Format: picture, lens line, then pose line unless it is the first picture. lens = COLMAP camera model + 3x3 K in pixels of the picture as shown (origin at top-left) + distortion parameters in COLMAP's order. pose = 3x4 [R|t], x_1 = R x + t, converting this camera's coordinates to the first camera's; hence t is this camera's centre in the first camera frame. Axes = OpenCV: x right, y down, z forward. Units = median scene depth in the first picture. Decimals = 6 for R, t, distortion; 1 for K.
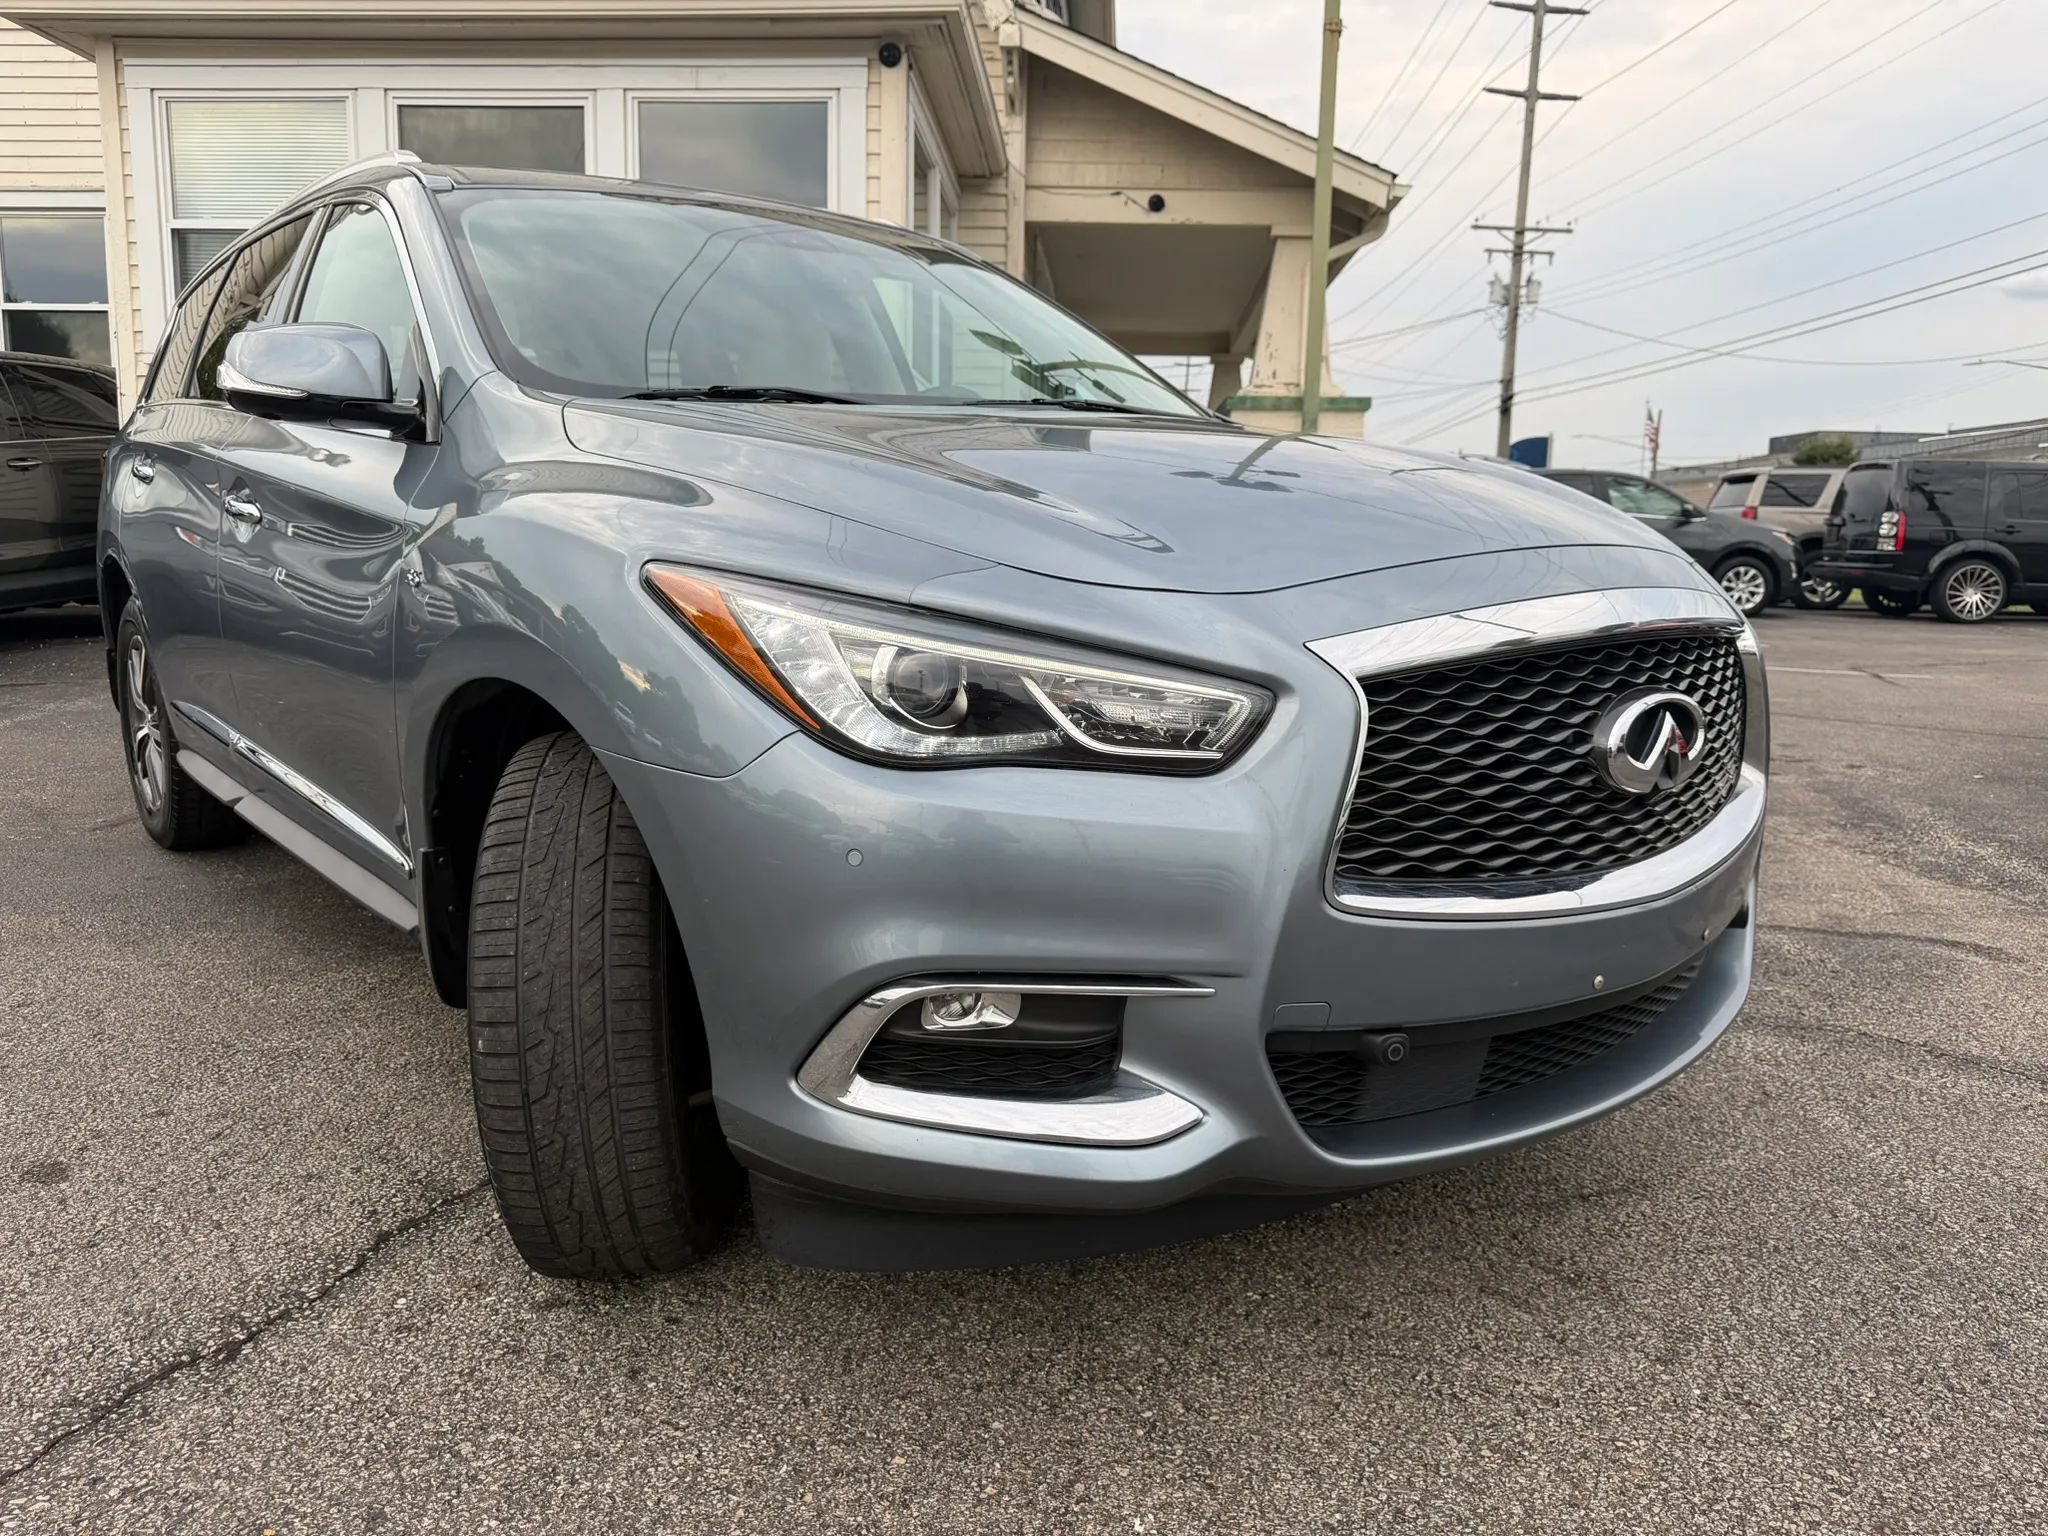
lens RADIAL K [[1459.7, 0, 1044.2], [0, 1459.7, 801.1], [0, 0, 1]] dist [0.004876, -0.012585]
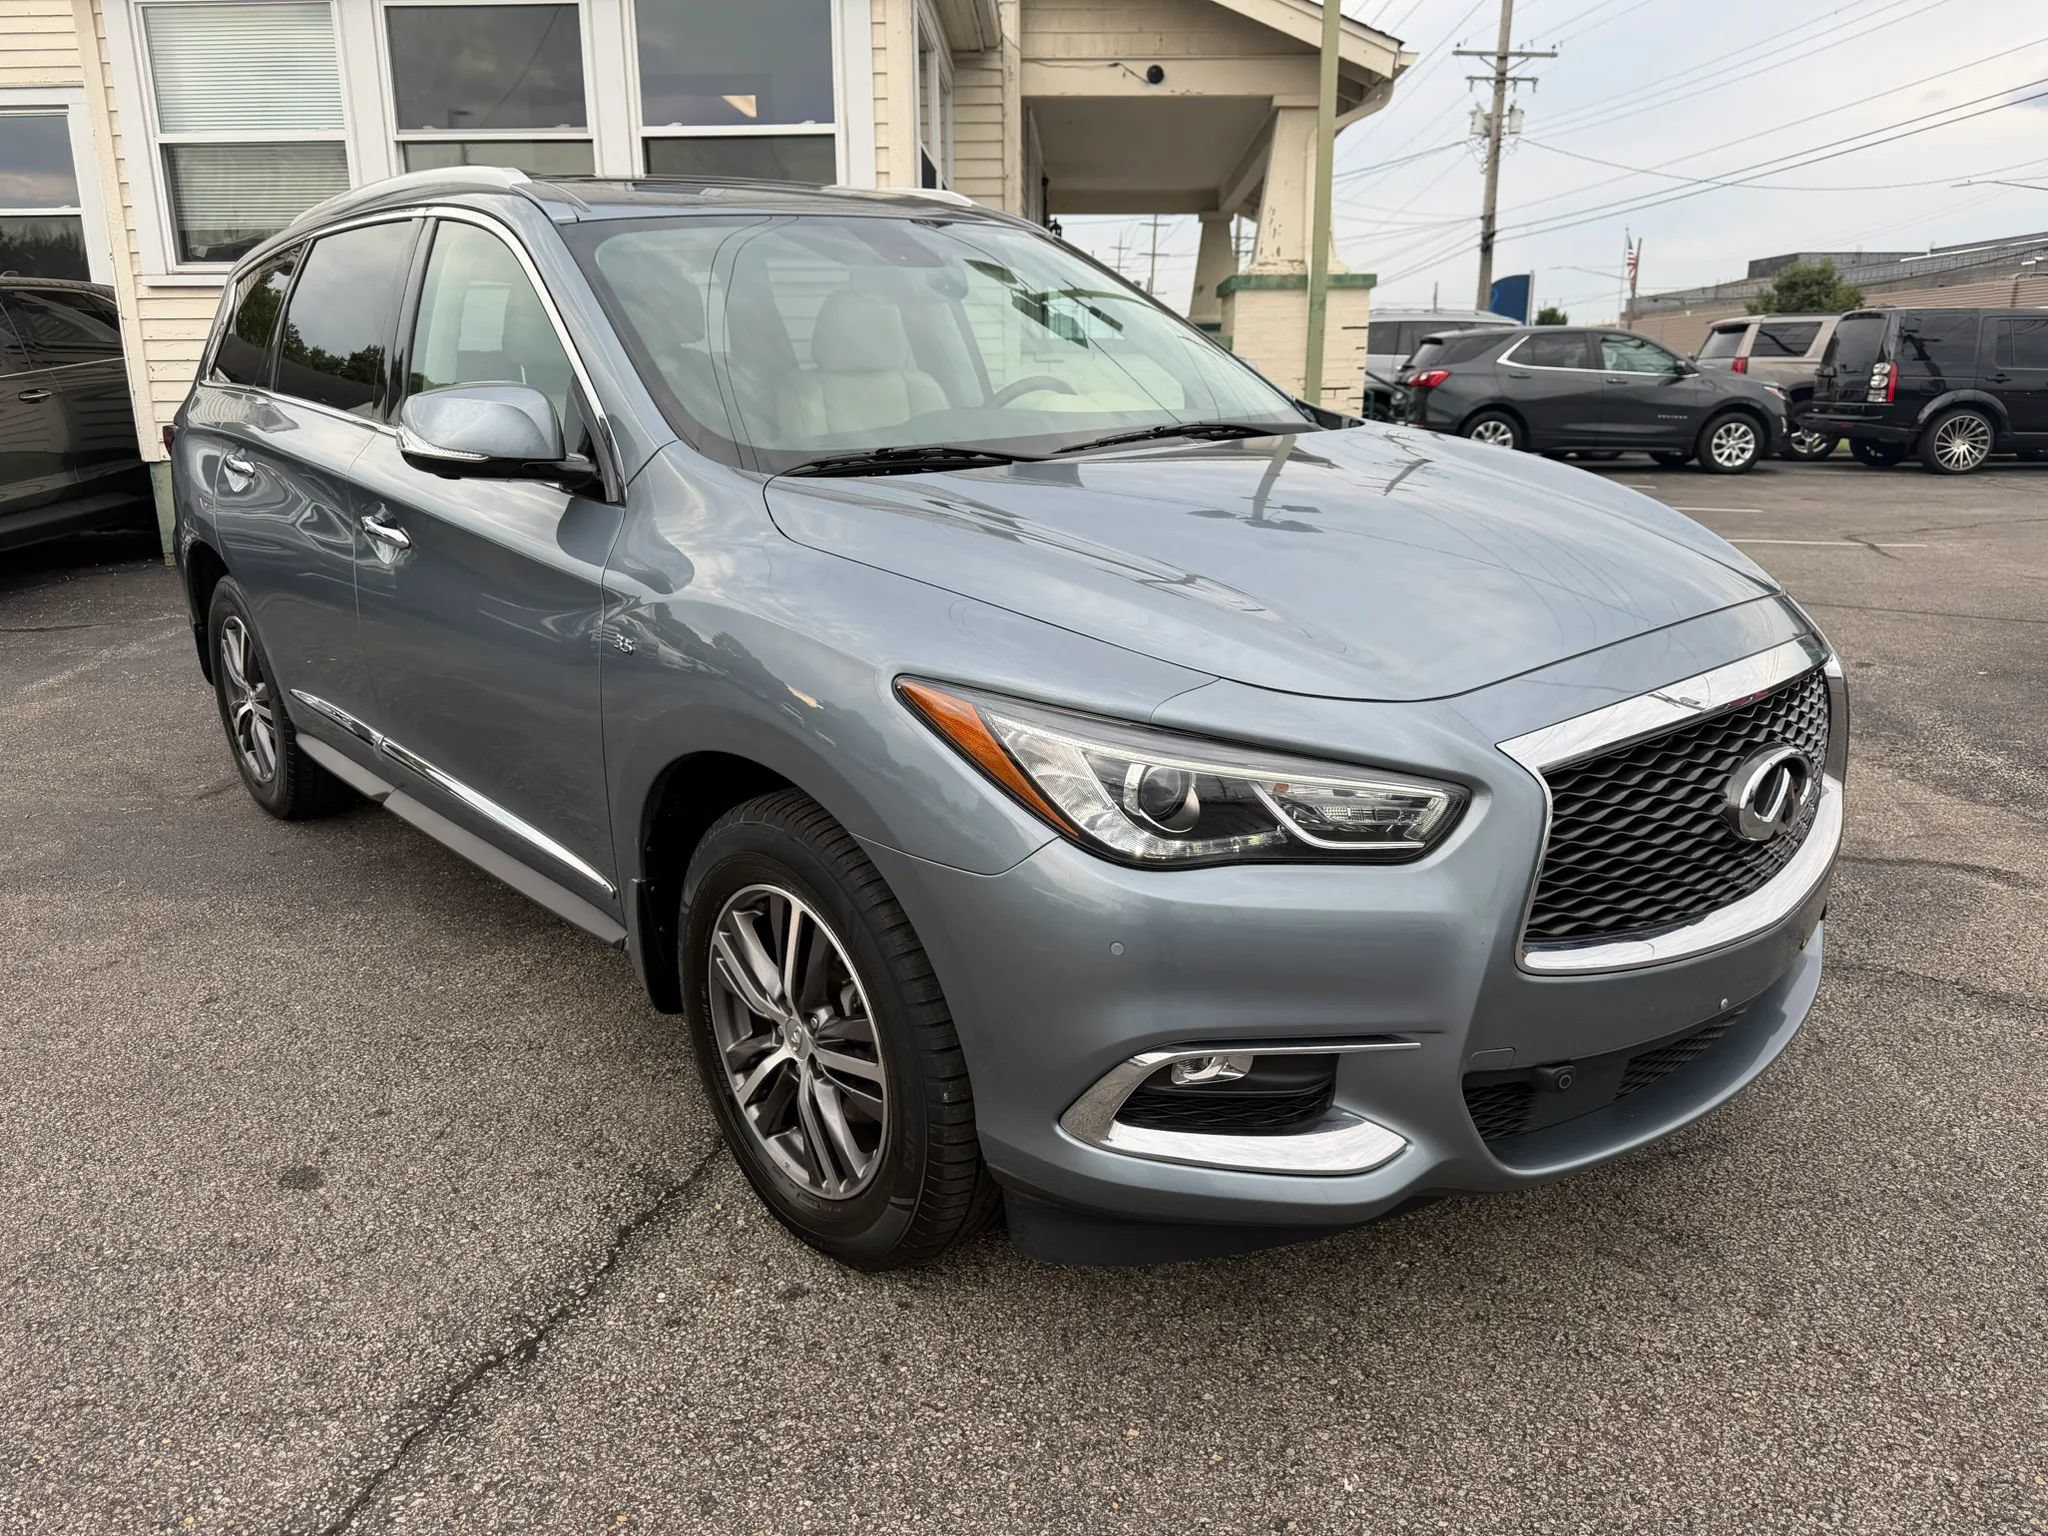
lens RADIAL K [[1459.7, 0, 1037.3], [0, 1459.7, 810.5], [0, 0, 1]] dist [0.004876, -0.012585]
pose [[0.999519, -0.027889, 0.013545, -0.141422], [0.026269, 0.993829, 0.107770, -0.139877], [-0.016467, -0.107363, 0.994084, -0.092723]]
